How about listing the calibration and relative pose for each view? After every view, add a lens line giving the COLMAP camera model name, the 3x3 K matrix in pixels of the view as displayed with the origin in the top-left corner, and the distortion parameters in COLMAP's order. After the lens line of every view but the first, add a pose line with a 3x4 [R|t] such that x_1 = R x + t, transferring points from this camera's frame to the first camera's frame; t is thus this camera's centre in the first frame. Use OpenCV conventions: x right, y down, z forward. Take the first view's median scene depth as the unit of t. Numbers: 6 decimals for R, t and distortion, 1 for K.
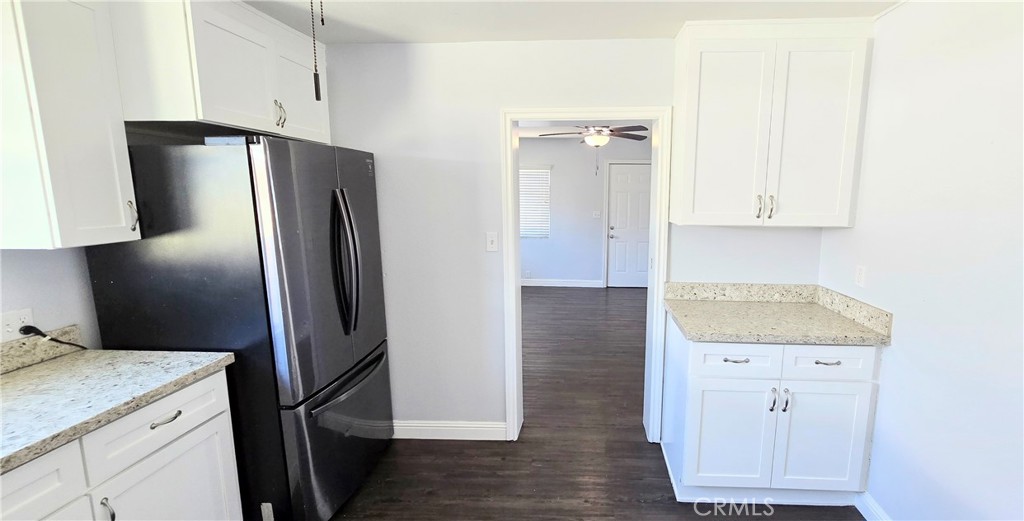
lens RADIAL K [[460.1, 0, 563.7], [0, 460.1, 266.6], [0, 0, 1]] dist [-0.005708, 0.000480]
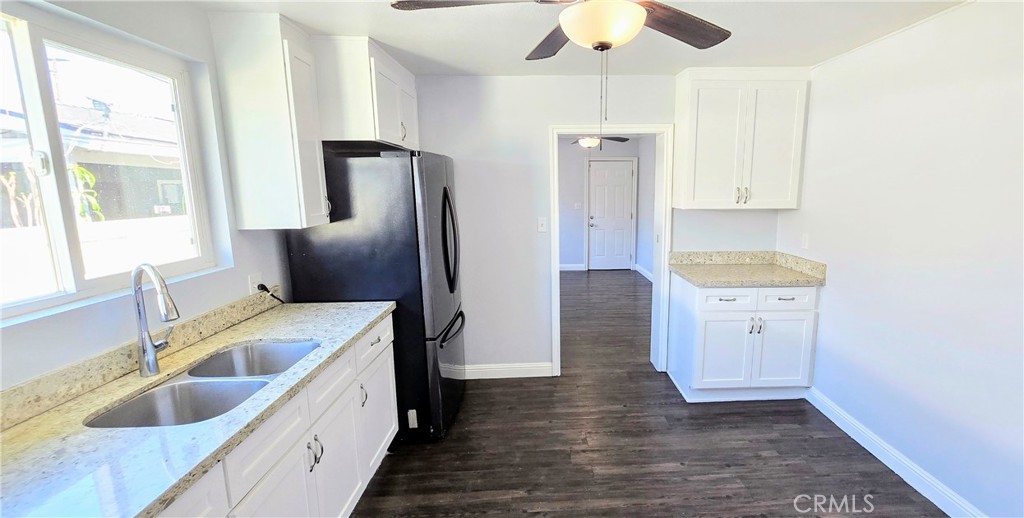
lens RADIAL K [[454.8, 0, 560.6], [0, 454.8, 264.9], [0, 0, 1]] dist [-0.004342, -0.000987]
pose [[0.995213, -0.027155, 0.093882, -0.285088], [0.026065, 0.999578, 0.012818, 0.058263], [-0.094191, -0.010309, 0.995501, -0.392741]]
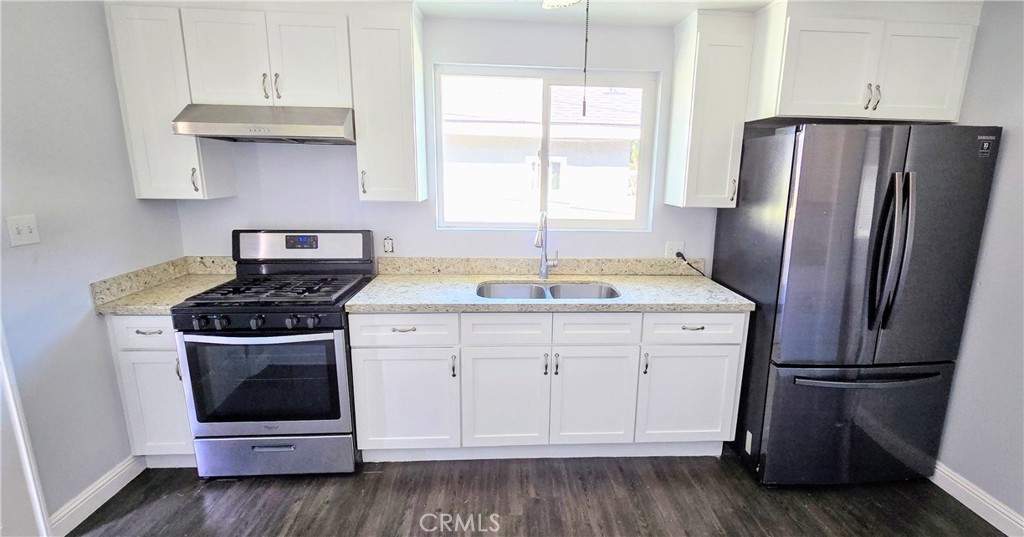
lens RADIAL K [[452.9, 0, 531.7], [0, 452.9, 271.4], [0, 0, 1]] dist [-0.001905, -0.000142]
pose [[0.124014, 0.212846, -0.969184, 0.323204], [-0.172074, 0.966538, 0.190247, -0.022246], [0.977247, 0.143178, 0.156489, 0.170805]]
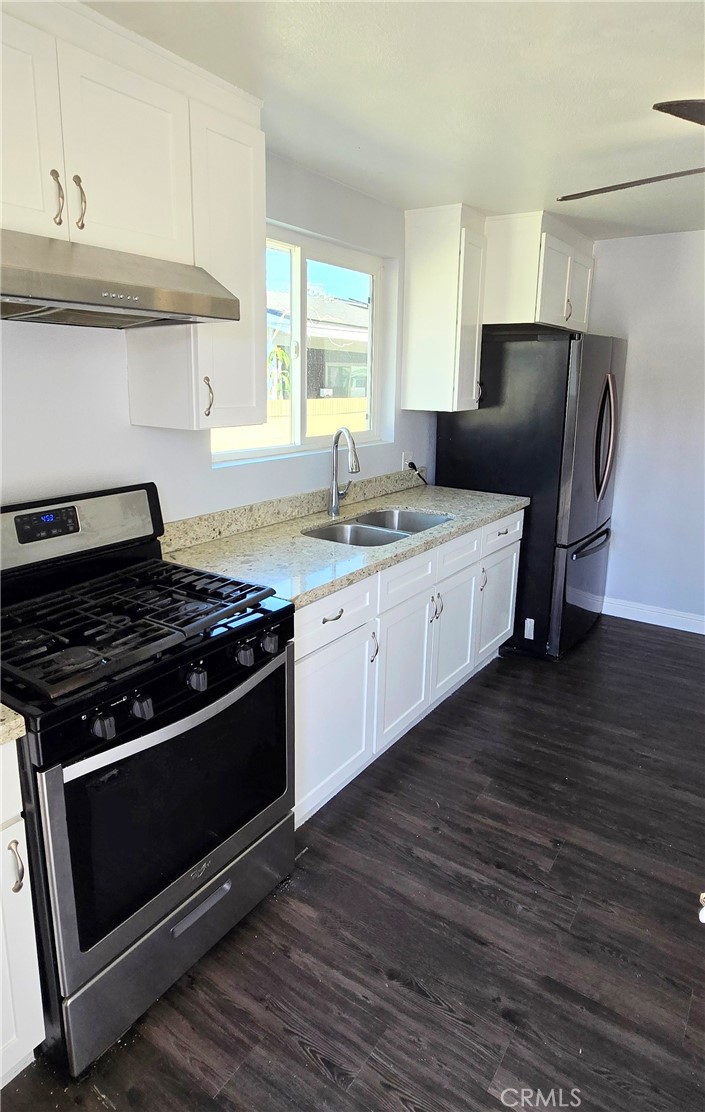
lens RADIAL K [[626.6, 0, 356.5], [0, 626.6, 511.9], [0, 0, 1]] dist [-0.000802, -0.001007]
pose [[0.843184, 0.125967, -0.522659, -0.160561], [-0.098034, 0.991889, 0.080904, 0.110741], [0.528611, -0.016978, 0.848694, -0.686107]]
